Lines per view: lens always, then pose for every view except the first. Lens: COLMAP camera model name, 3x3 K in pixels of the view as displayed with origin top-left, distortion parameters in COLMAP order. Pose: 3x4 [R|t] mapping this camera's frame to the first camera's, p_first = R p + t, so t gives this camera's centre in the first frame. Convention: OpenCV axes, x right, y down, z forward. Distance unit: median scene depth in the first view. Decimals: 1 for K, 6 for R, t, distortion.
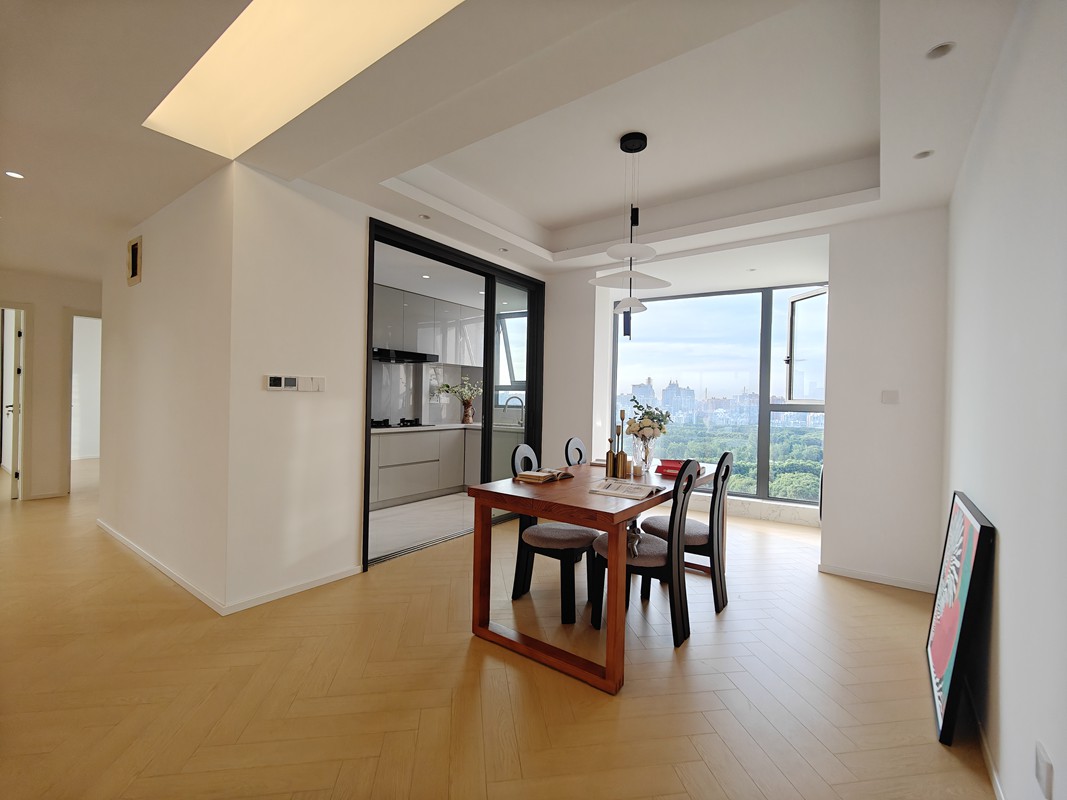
lens RADIAL K [[468.9, 0, 533.5], [0, 468.9, 400.0], [0, 0, 1]] dist [0.014299, -0.011255]
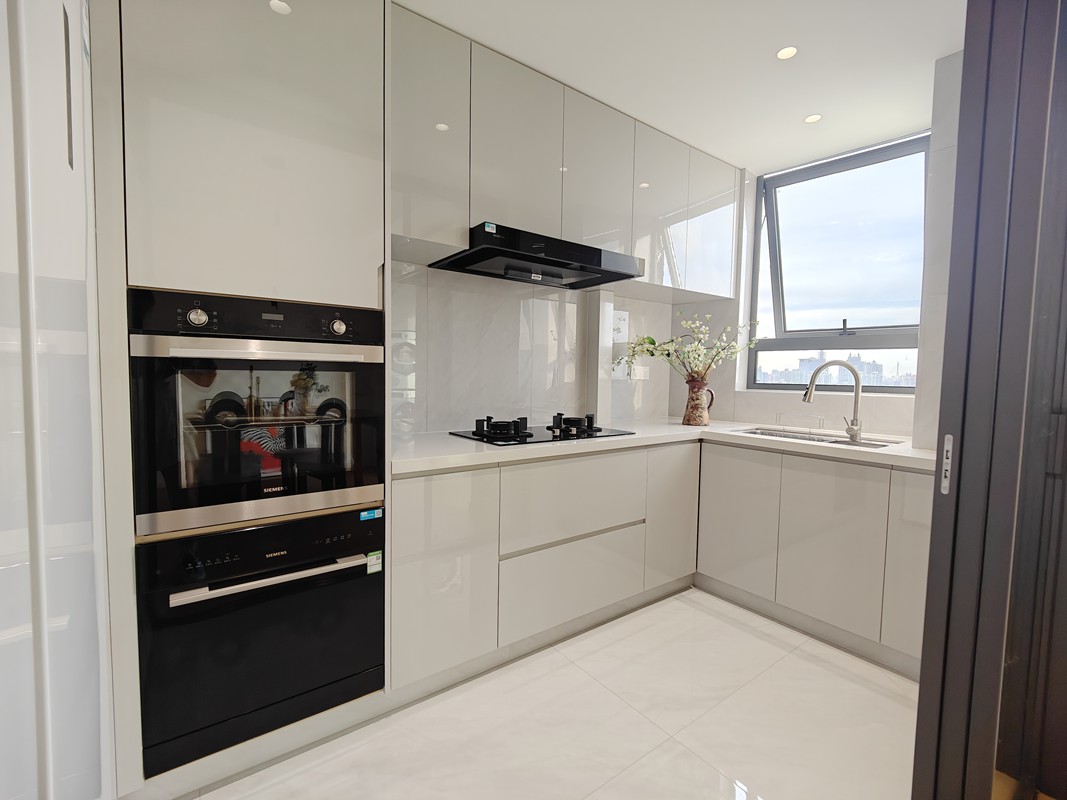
lens RADIAL K [[468.9, 0, 533.5], [0, 468.9, 400.0], [0, 0, 1]] dist [0.014299, -0.011255]
pose [[0.955818, 0.012538, -0.293691, -0.160434], [0.001745, 0.998830, 0.048321, 0.004982], [0.293953, -0.046699, 0.954678, 0.537948]]
